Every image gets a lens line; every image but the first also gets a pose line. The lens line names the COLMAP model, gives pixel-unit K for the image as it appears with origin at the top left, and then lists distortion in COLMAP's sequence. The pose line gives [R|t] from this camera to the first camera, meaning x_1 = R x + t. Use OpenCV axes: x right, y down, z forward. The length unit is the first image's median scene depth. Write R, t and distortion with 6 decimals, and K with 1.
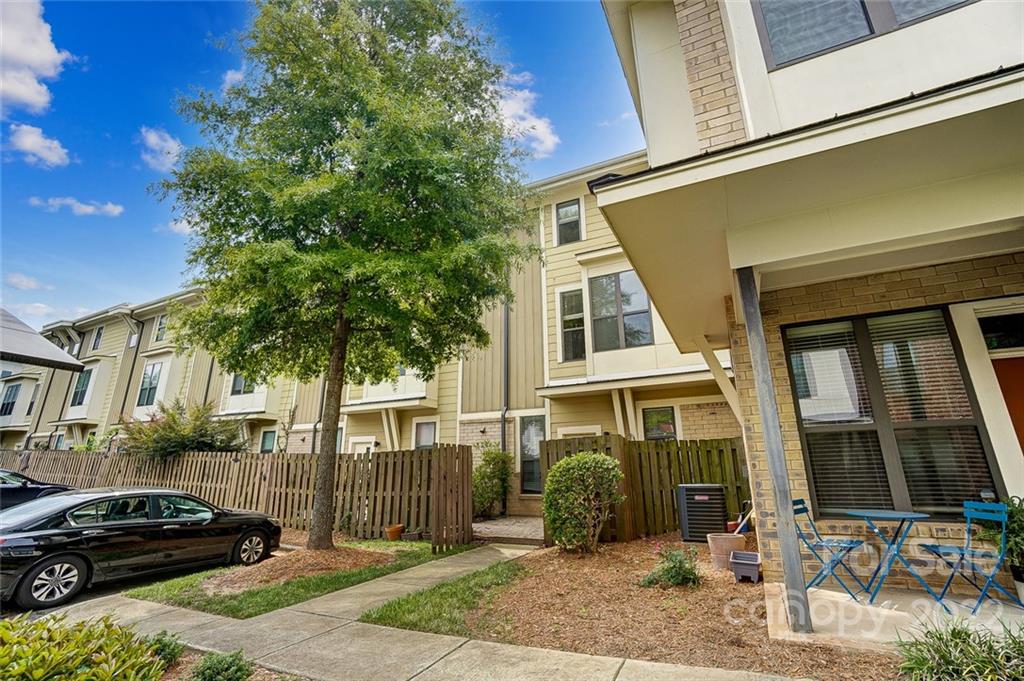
lens RADIAL K [[454.6, 0, 512.7], [0, 454.6, 330.3], [0, 0, 1]] dist [-0.063480, 0.024187]
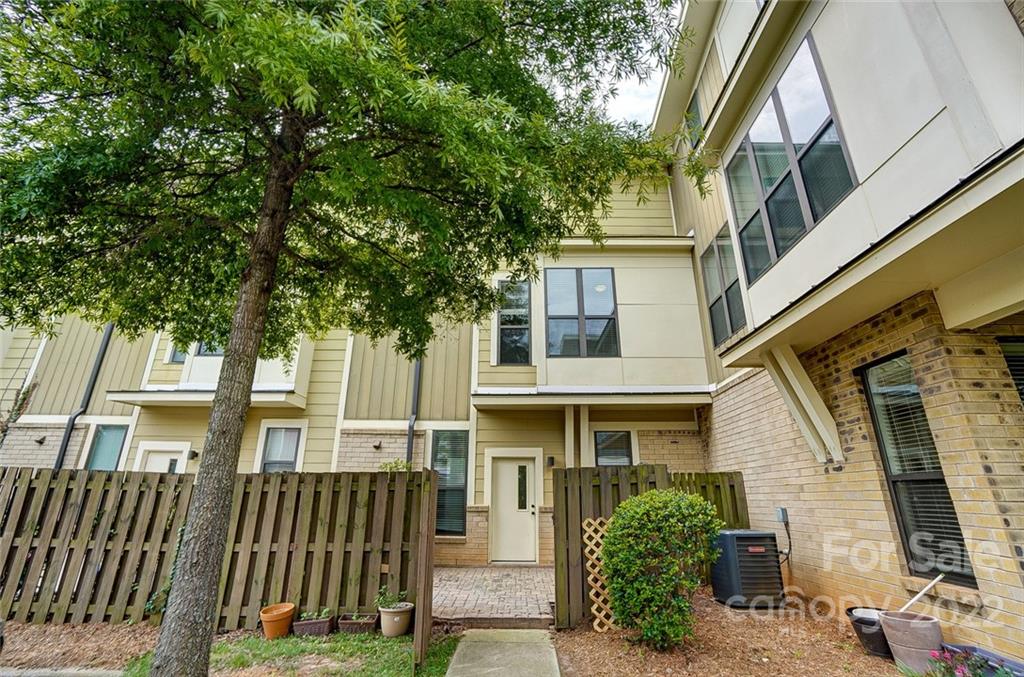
lens RADIAL K [[454.6, 0, 512.7], [0, 454.6, 328.3], [0, 0, 1]] dist [-0.063480, 0.024187]
pose [[0.902506, 0.159409, 0.400090, -0.207869], [-0.141409, 0.987157, -0.074332, 0.065037], [-0.406801, 0.010509, 0.913456, 0.275233]]
